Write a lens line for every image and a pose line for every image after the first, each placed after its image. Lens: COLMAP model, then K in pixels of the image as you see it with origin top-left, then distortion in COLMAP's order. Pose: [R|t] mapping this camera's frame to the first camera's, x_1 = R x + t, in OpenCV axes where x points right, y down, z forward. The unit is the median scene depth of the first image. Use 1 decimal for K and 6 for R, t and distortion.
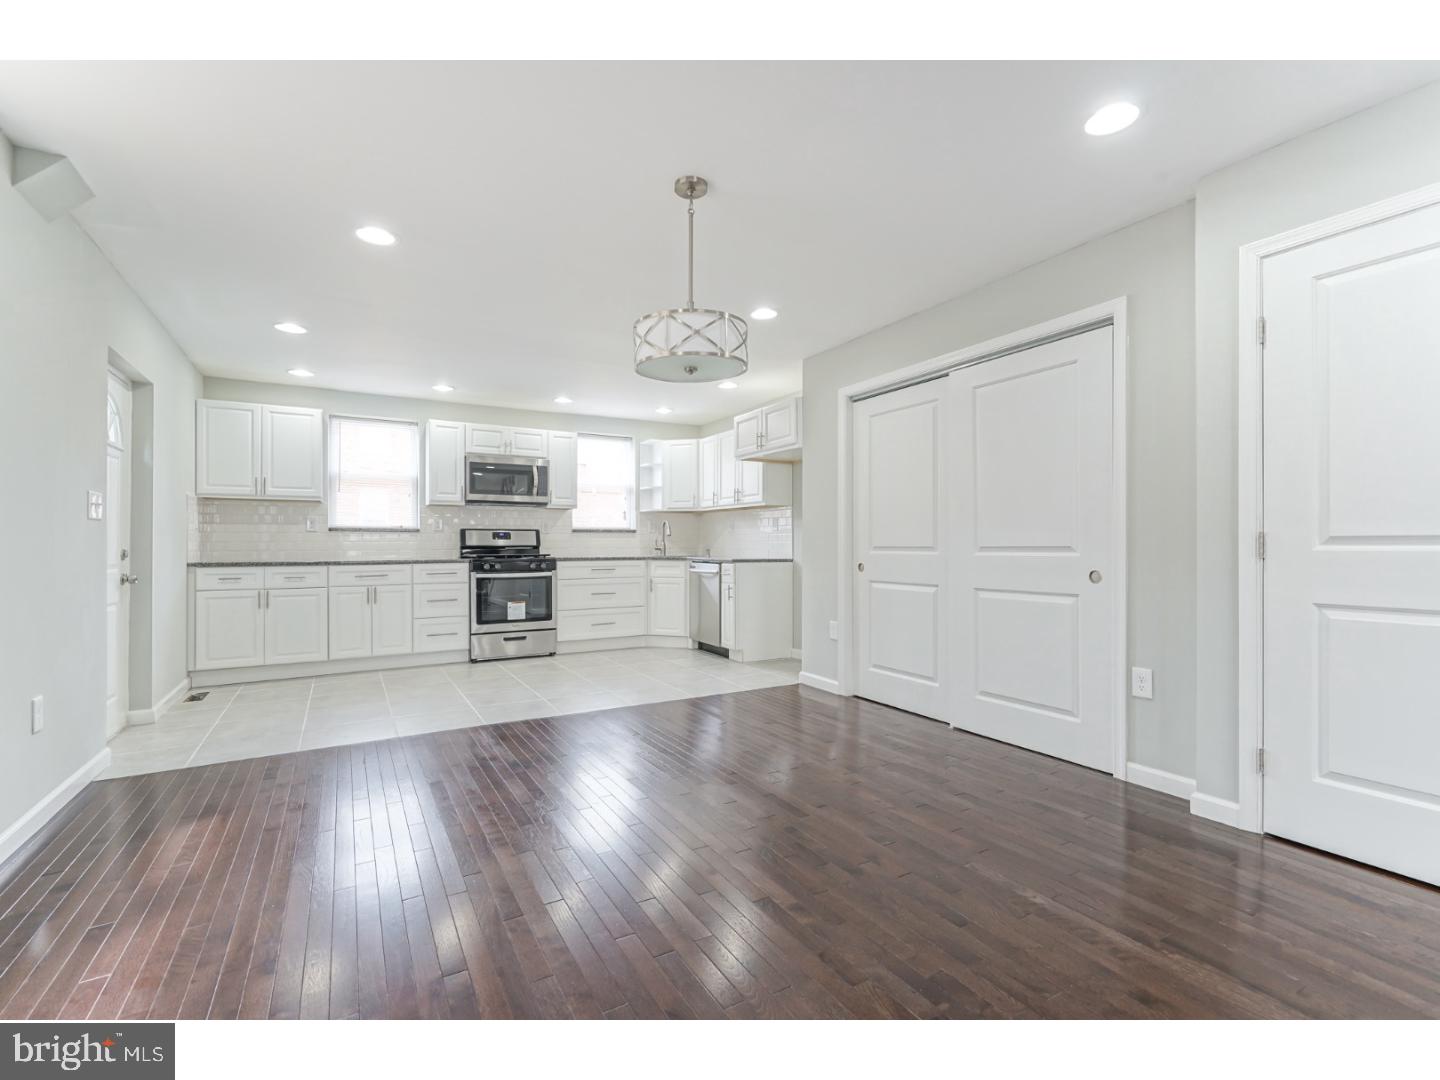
lens RADIAL K [[652.7, 0, 720.3], [0, 652.7, 542.6], [0, 0, 1]] dist [-0.009598, 0.002637]
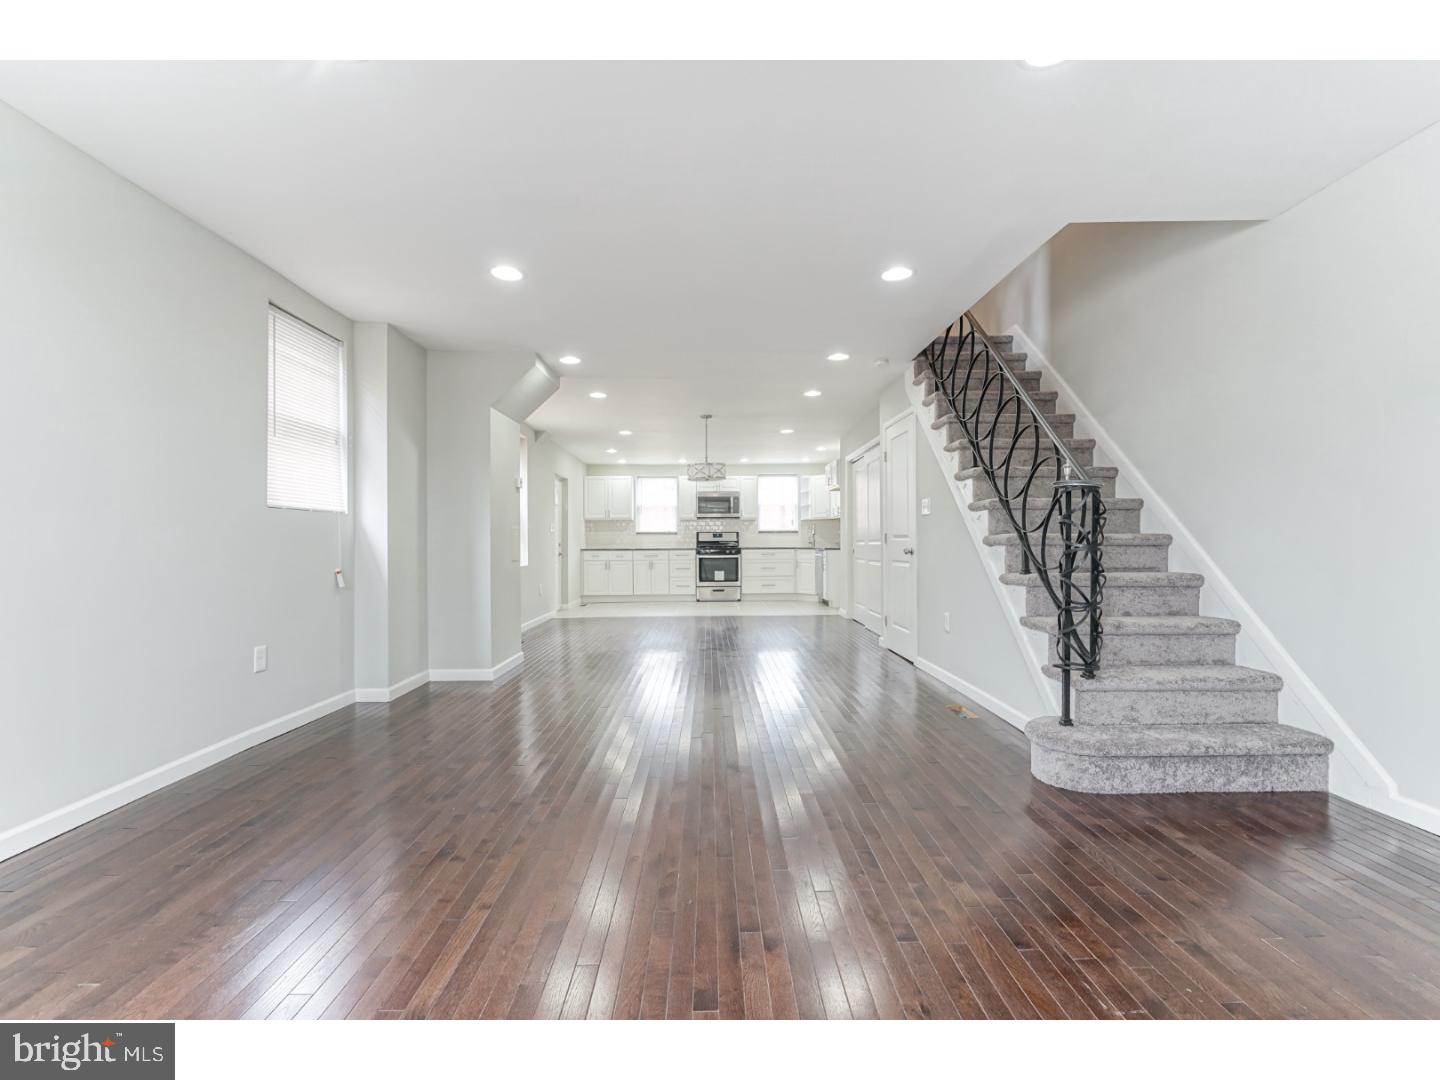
lens RADIAL K [[652.7, 0, 720.1], [0, 652.7, 542.0], [0, 0, 1]] dist [-0.009598, 0.002637]
pose [[0.875324, -0.004207, -0.483519, 0.645023], [0.006637, 0.999972, 0.003314, 0.001811], [0.483492, -0.006110, 0.875328, -0.691539]]
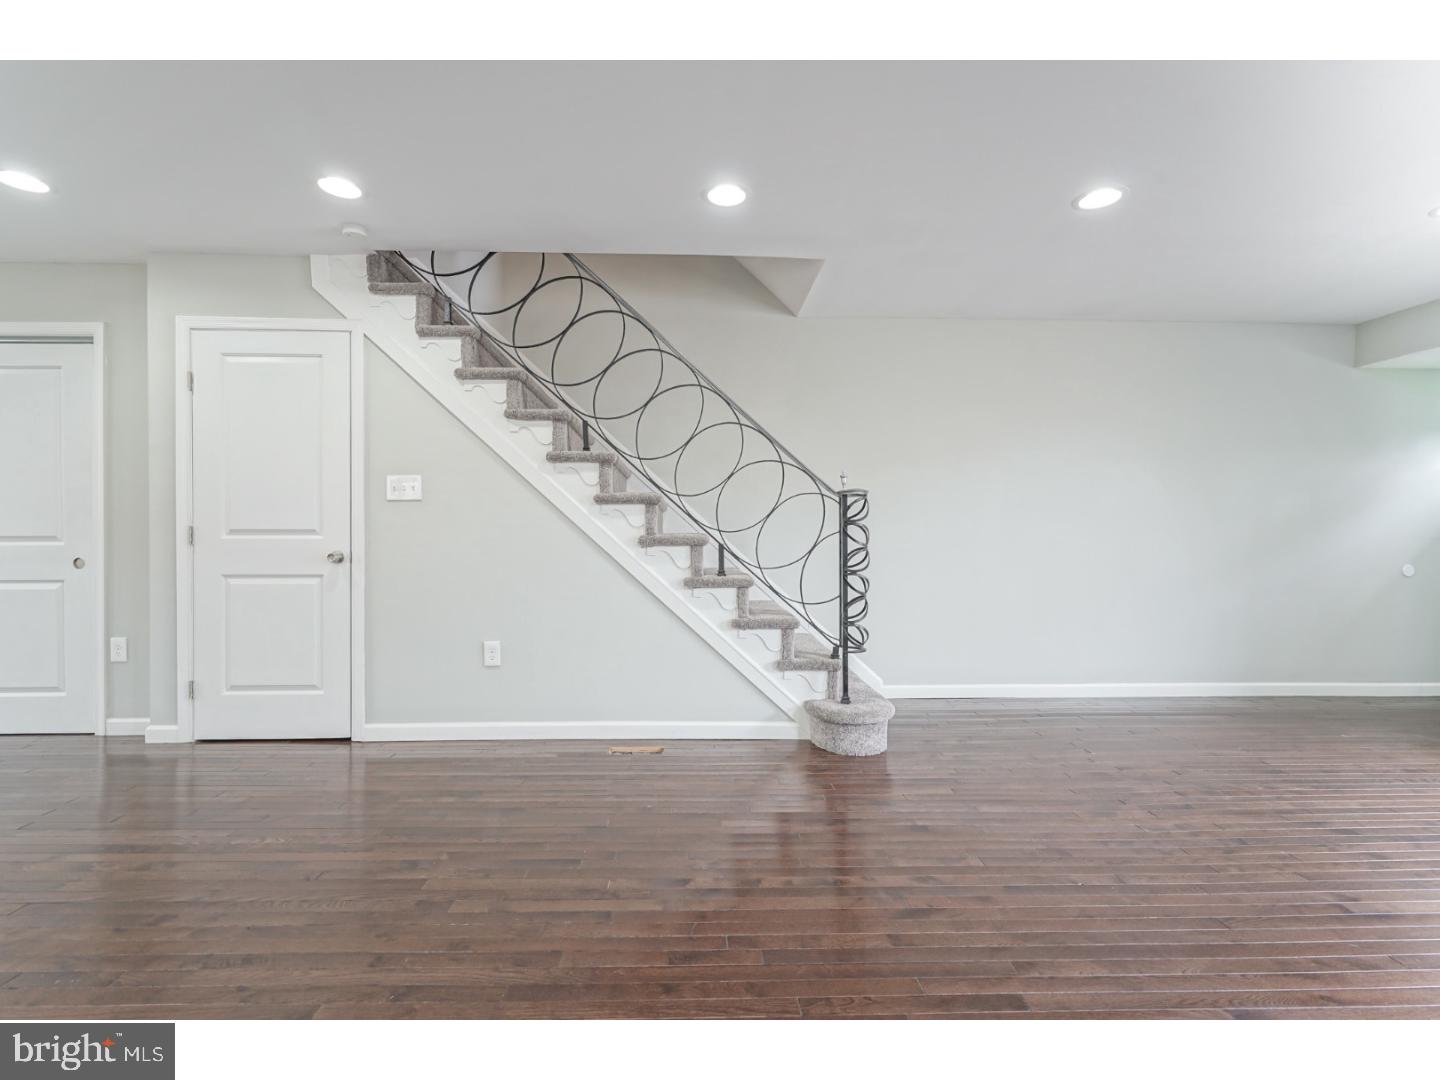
lens RADIAL K [[652.7, 0, 729.3], [0, 652.7, 540.6], [0, 0, 1]] dist [-0.009598, 0.002637]
pose [[0.463461, -0.008262, 0.886079, 0.056387], [-0.006843, 0.999893, 0.012902, -0.004867], [-0.886091, -0.012043, 0.463355, -0.286155]]
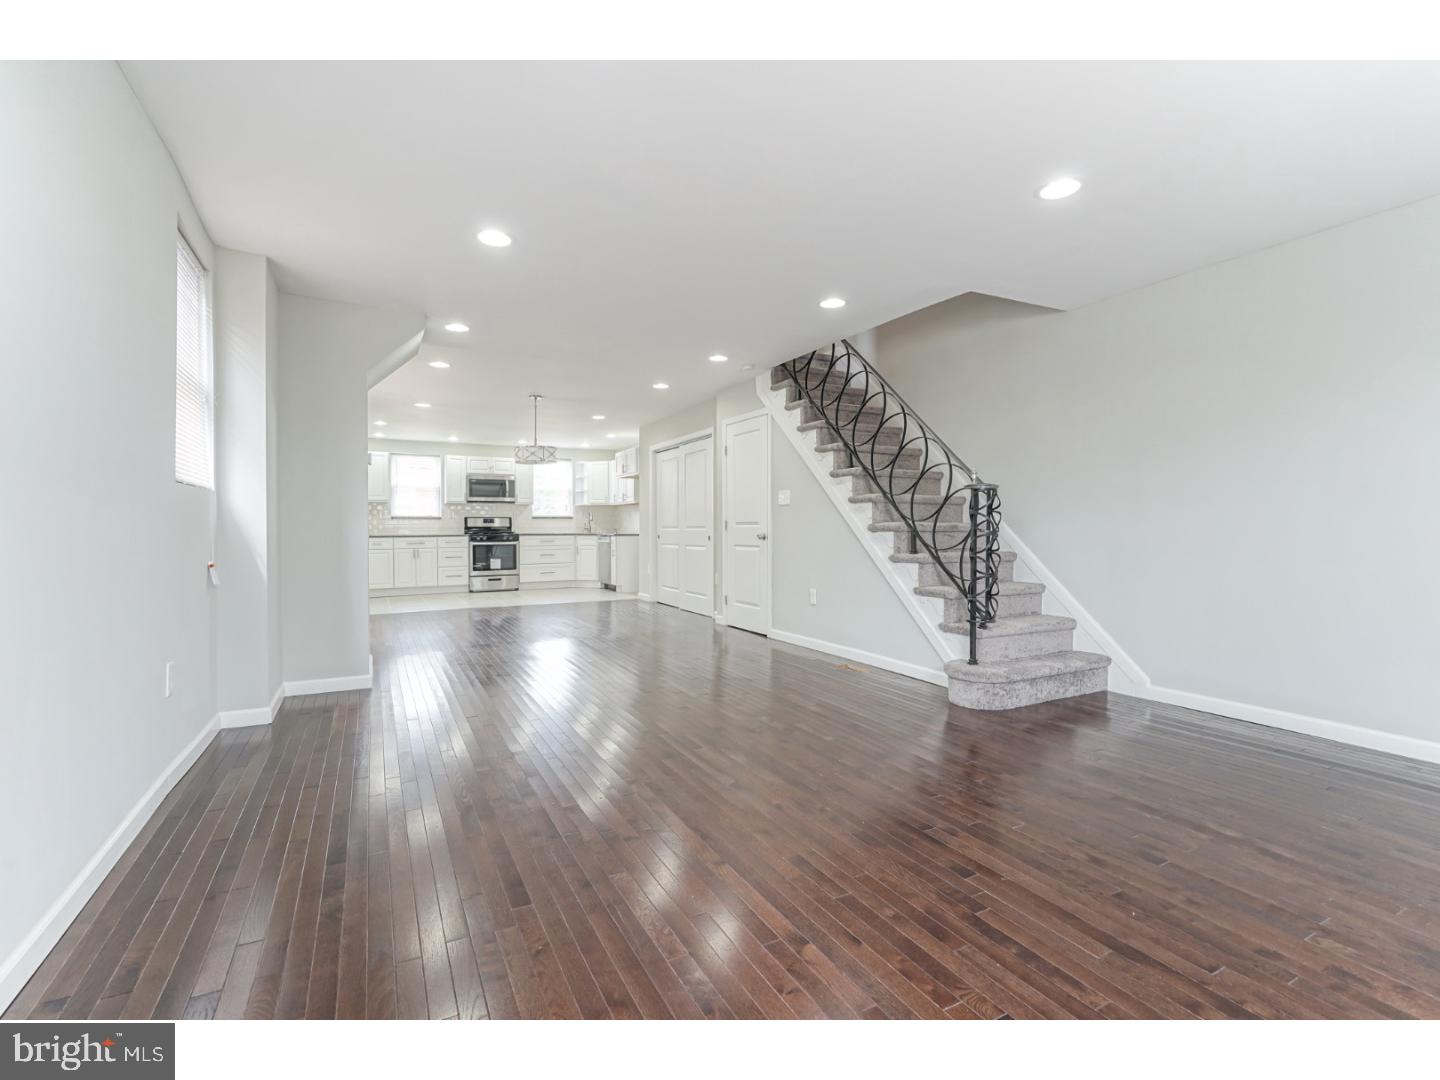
lens RADIAL K [[652.7, 0, 724.9], [0, 652.7, 534.5], [0, 0, 1]] dist [-0.009598, 0.002637]
pose [[0.999656, -0.001513, -0.026183, 0.384669], [0.001914, 0.999882, 0.015266, -0.000140], [0.026157, -0.015311, 0.999541, -0.812037]]
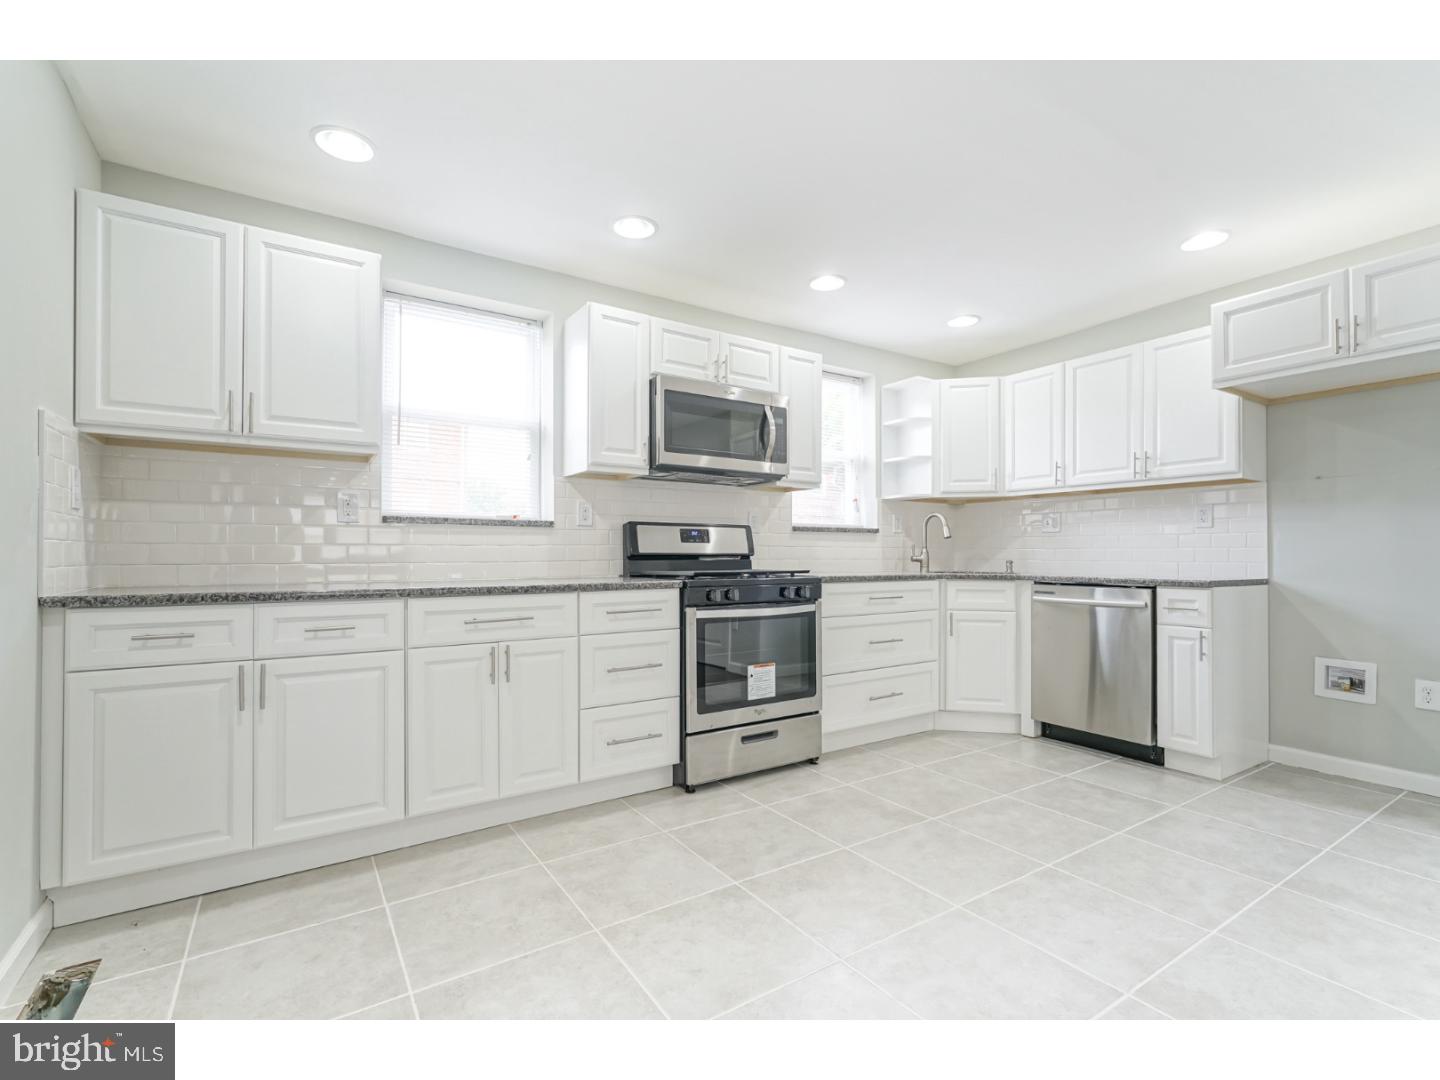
lens RADIAL K [[652.7, 0, 726.0], [0, 652.7, 546.5], [0, 0, 1]] dist [-0.009598, 0.002637]
pose [[0.997895, 0.002157, 0.064809, -0.404685], [-0.001399, 0.999930, -0.011743, 0.005609], [-0.064829, 0.011628, 0.997829, 0.537855]]
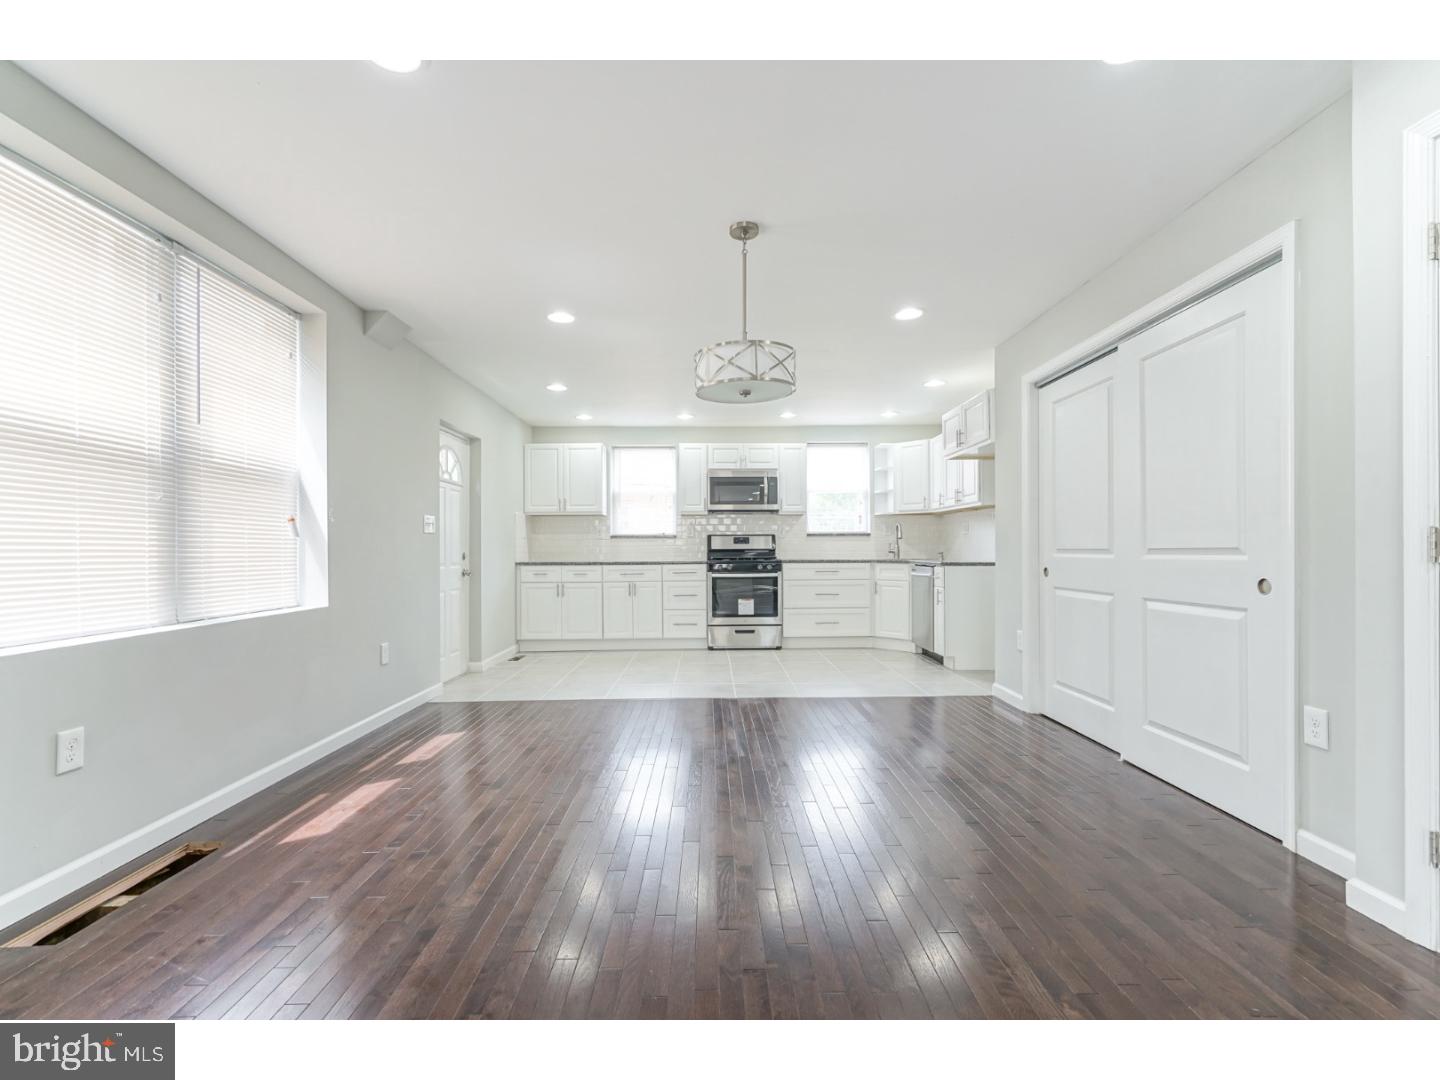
lens RADIAL K [[652.7, 0, 711.7], [0, 652.7, 547.7], [0, 0, 1]] dist [-0.009598, 0.002637]
pose [[0.866848, -0.004771, -0.498549, 0.213516], [0.006049, 0.999981, 0.000948, 0.000725], [0.498535, -0.003838, 0.866861, -0.003661]]
